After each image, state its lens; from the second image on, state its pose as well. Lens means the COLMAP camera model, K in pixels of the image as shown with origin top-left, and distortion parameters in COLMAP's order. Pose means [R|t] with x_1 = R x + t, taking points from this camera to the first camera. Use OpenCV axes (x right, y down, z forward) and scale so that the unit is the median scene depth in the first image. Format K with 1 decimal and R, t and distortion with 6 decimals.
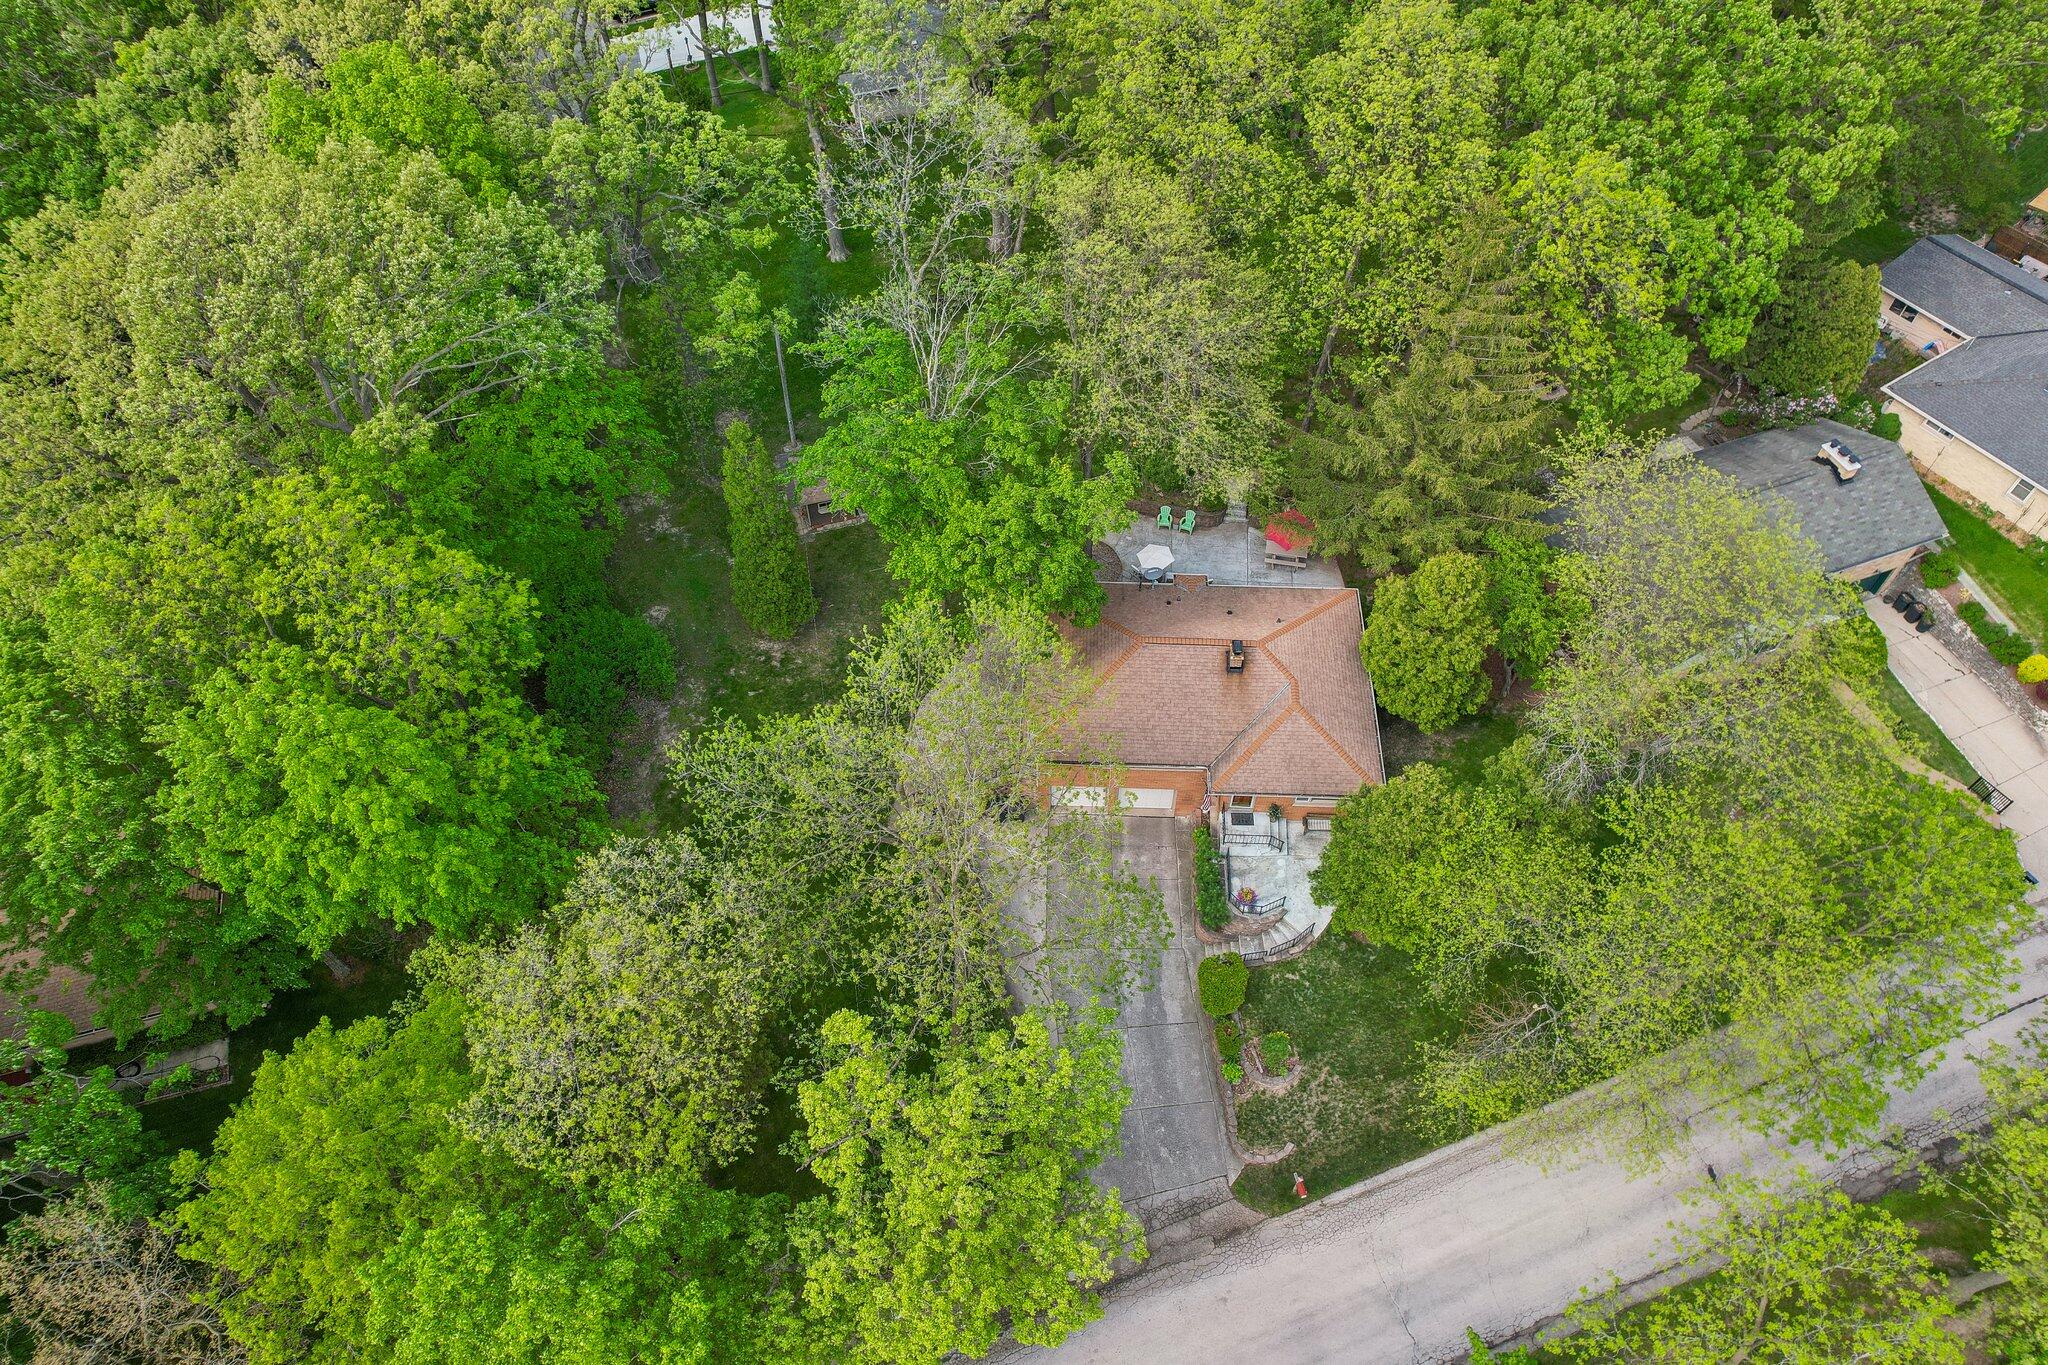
lens RADIAL K [[1332.3, 0, 1024.0], [0, 1332.3, 682.5], [0, 0, 1]] dist [-0.004745, -0.002740]
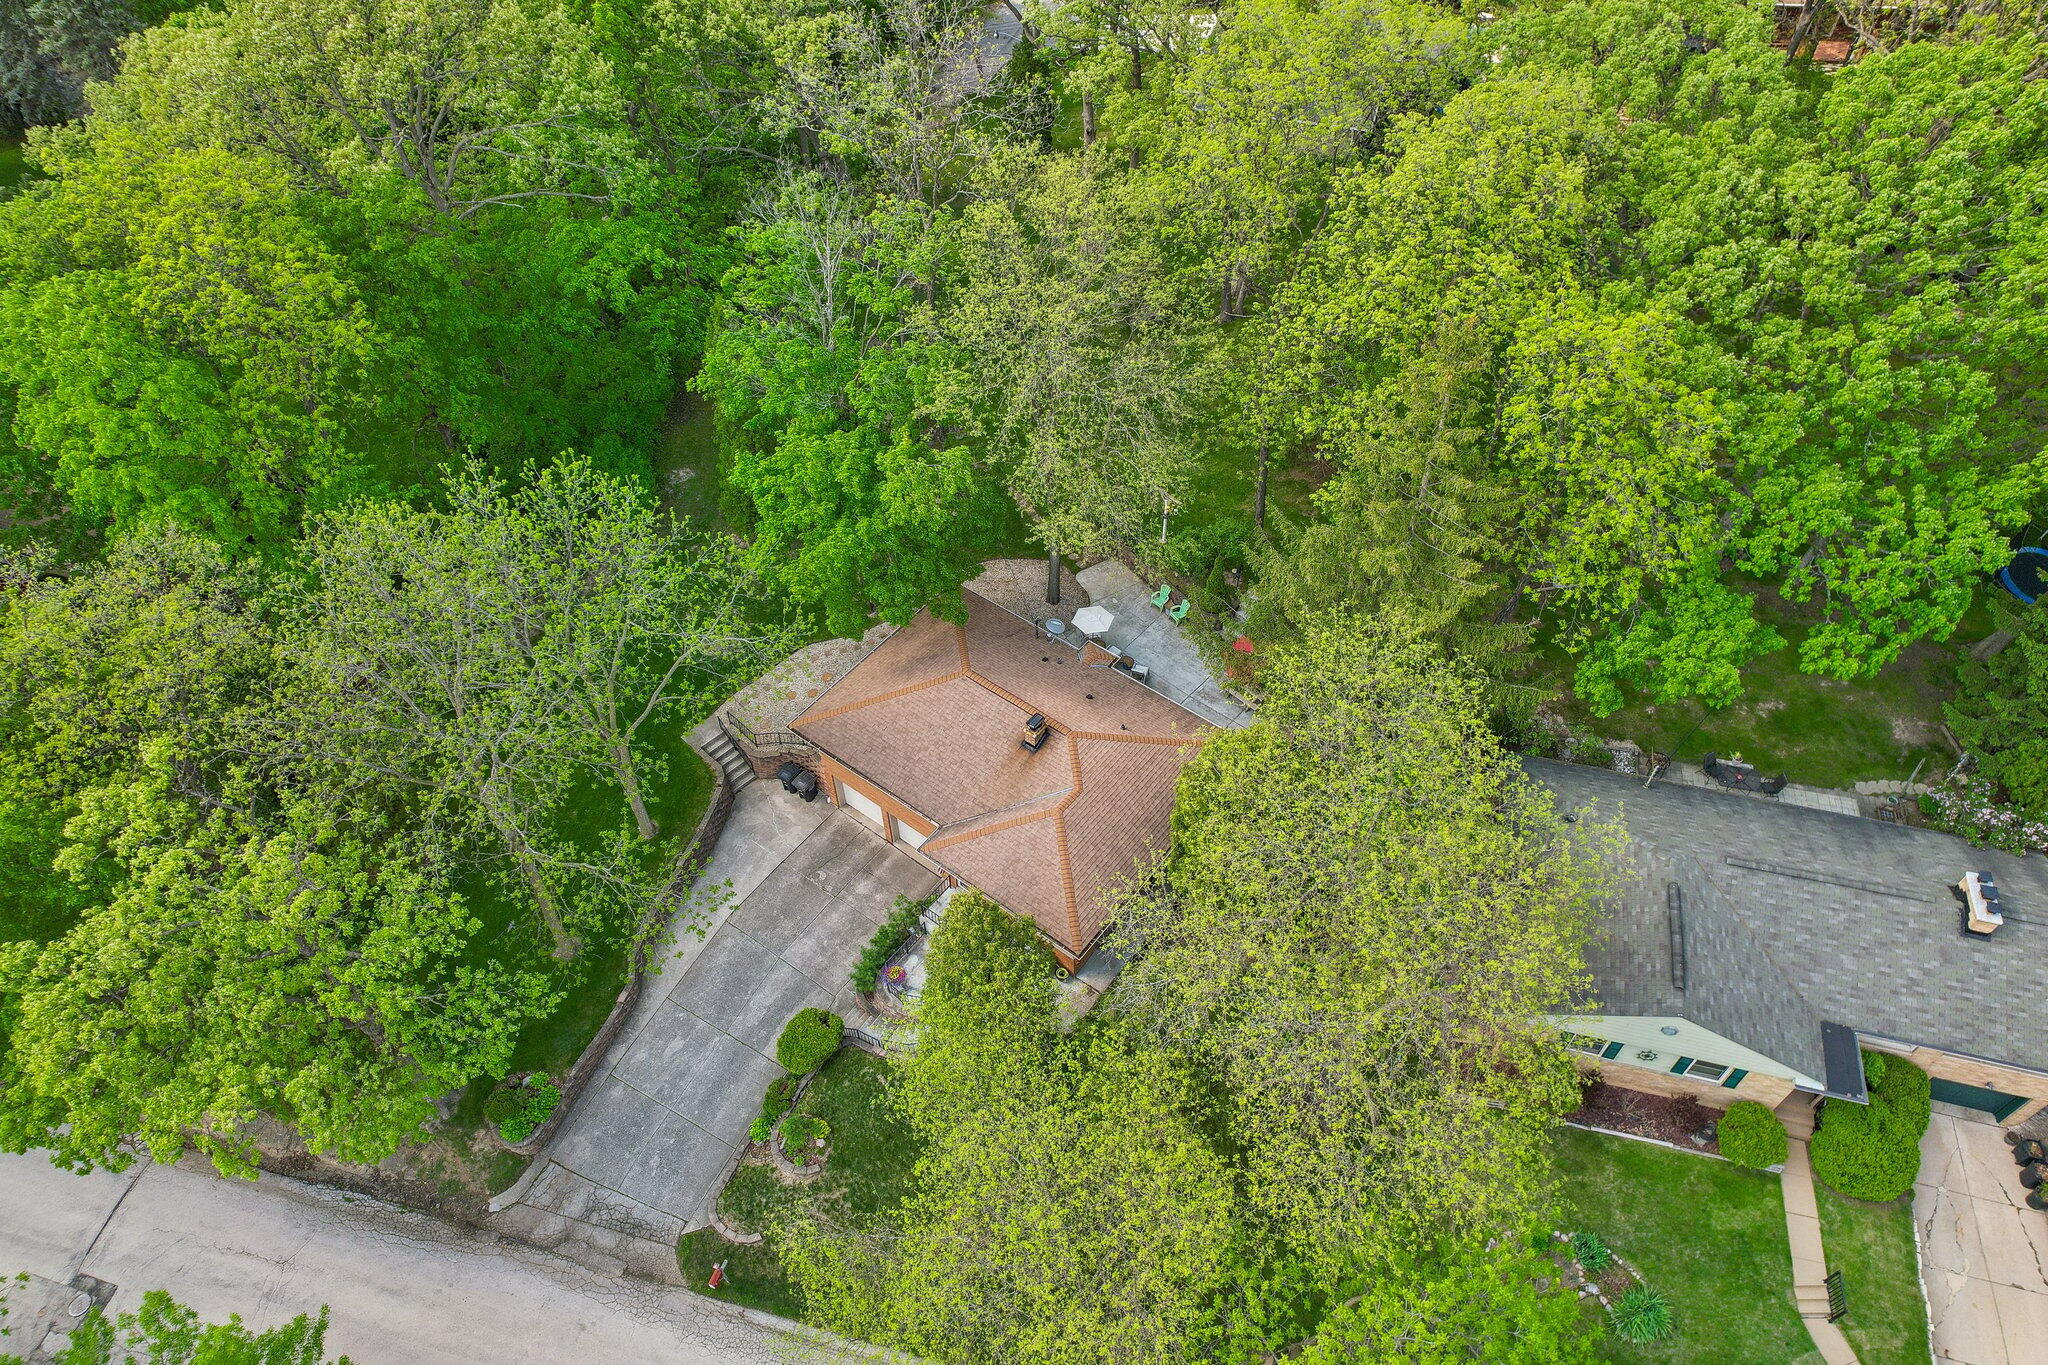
lens RADIAL K [[1332.3, 0, 1024.0], [0, 1332.3, 682.5], [0, 0, 1]] dist [-0.004745, -0.002740]
pose [[0.811314, 0.431349, -0.394599, 0.489305], [-0.454797, 0.889802, 0.037588, -0.078592], [0.367328, 0.148966, 0.918084, 0.198525]]
